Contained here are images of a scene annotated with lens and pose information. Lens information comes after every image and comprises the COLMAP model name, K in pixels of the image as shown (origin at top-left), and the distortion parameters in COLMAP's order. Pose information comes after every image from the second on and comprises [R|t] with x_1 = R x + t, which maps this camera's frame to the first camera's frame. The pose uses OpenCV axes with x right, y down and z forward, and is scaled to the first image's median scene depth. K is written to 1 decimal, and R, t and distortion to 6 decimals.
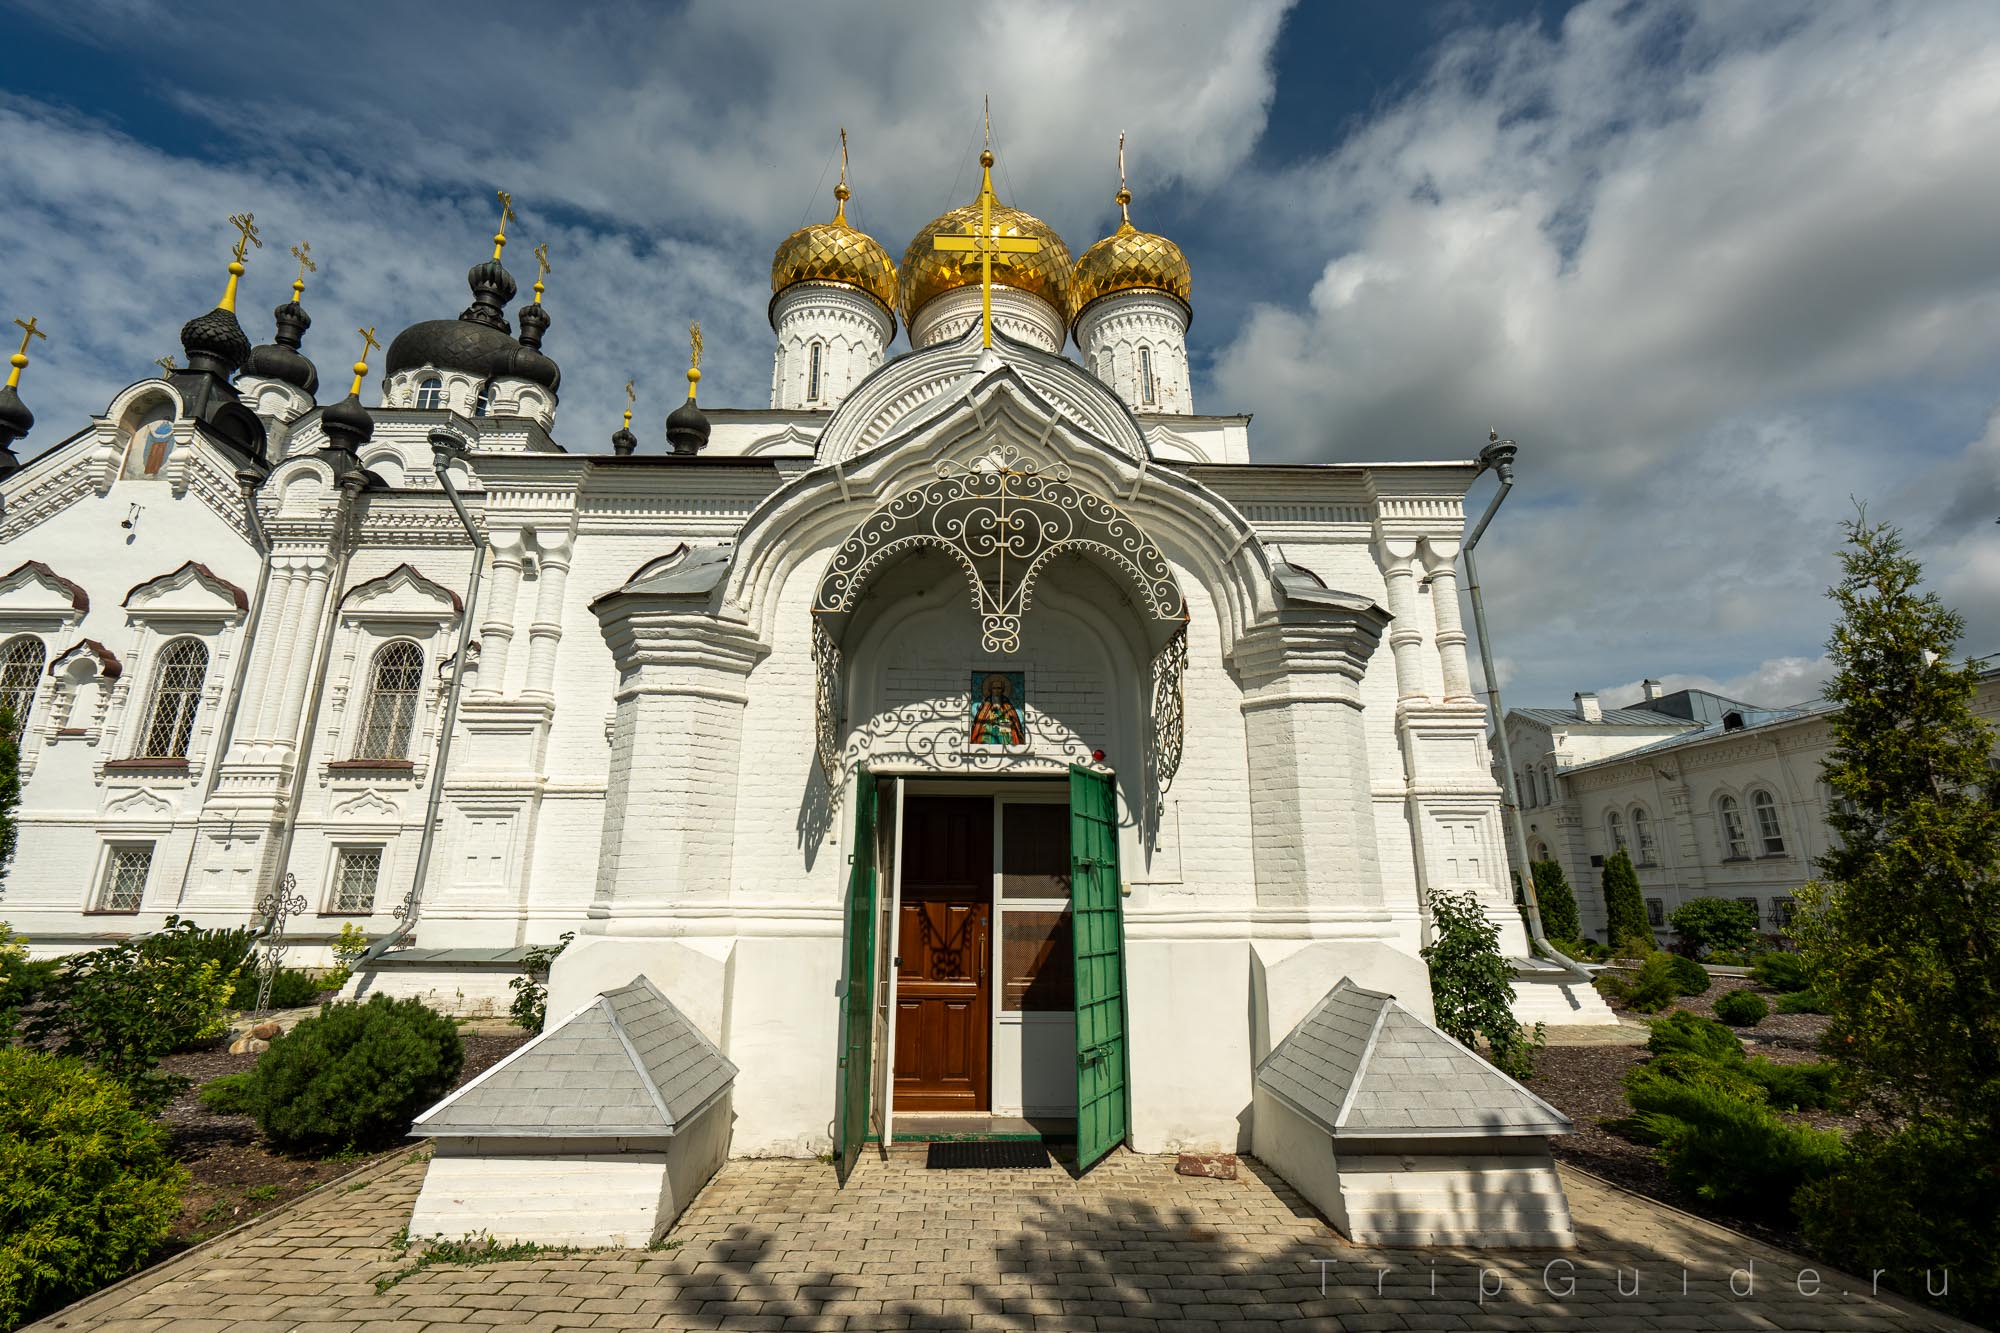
lens RADIAL K [[890.7, 0, 995.5], [0, 890.7, 652.3], [0, 0, 1]] dist [-0.012064, -0.000632]
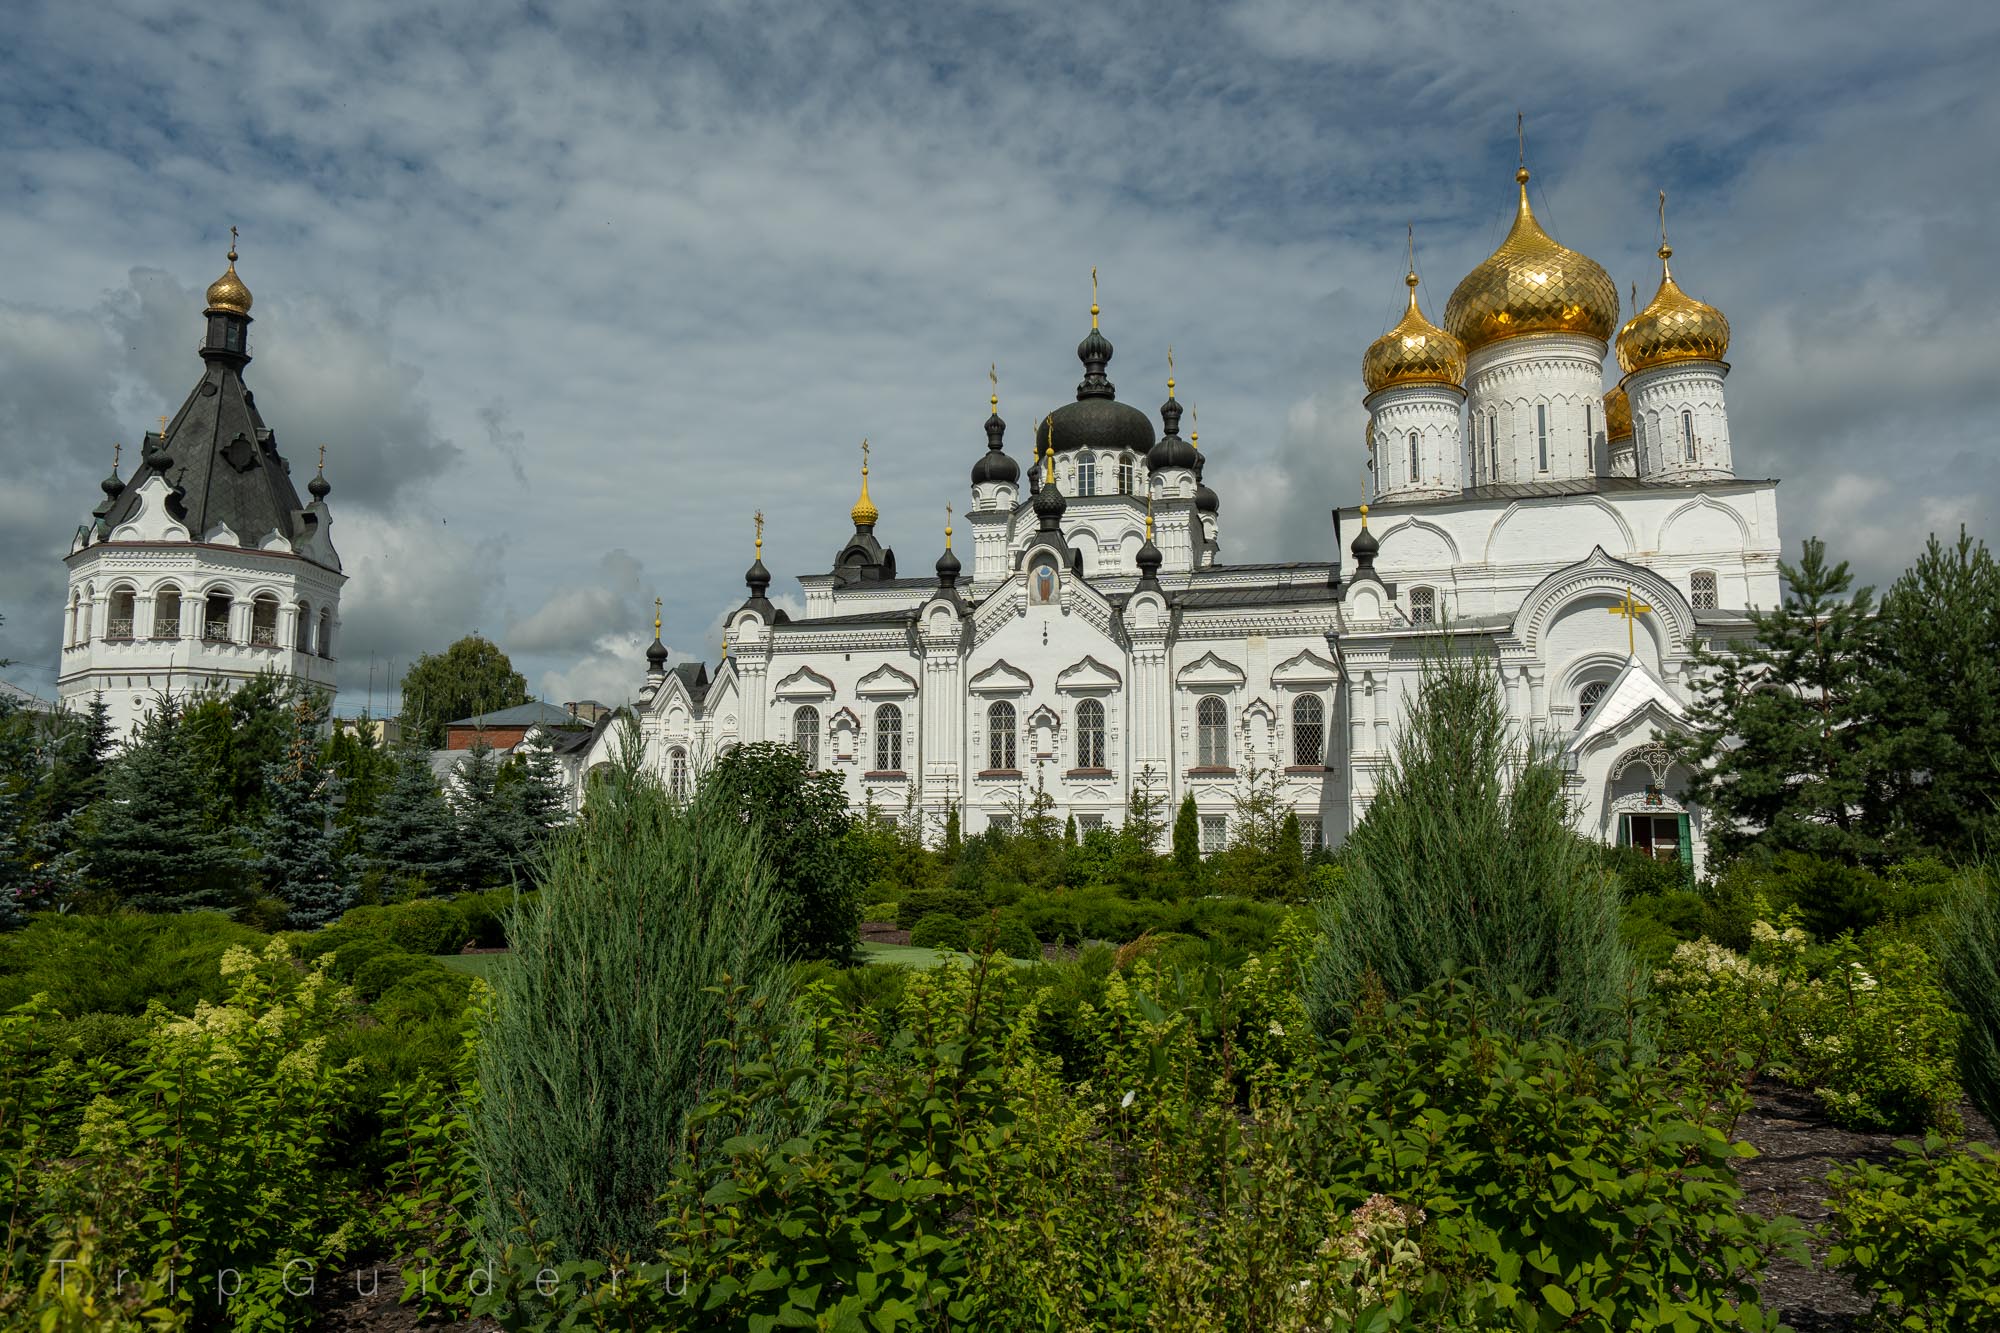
lens RADIAL K [[1427.9, 0, 995.4], [0, 1427.9, 658.8], [0, 0, 1]] dist [-0.001469, 0.014030]
pose [[0.960203, -0.034682, -0.277140, -0.310772], [0.073461, 0.988684, 0.130792, -0.477532], [0.269468, -0.145946, 0.951886, -1.721126]]
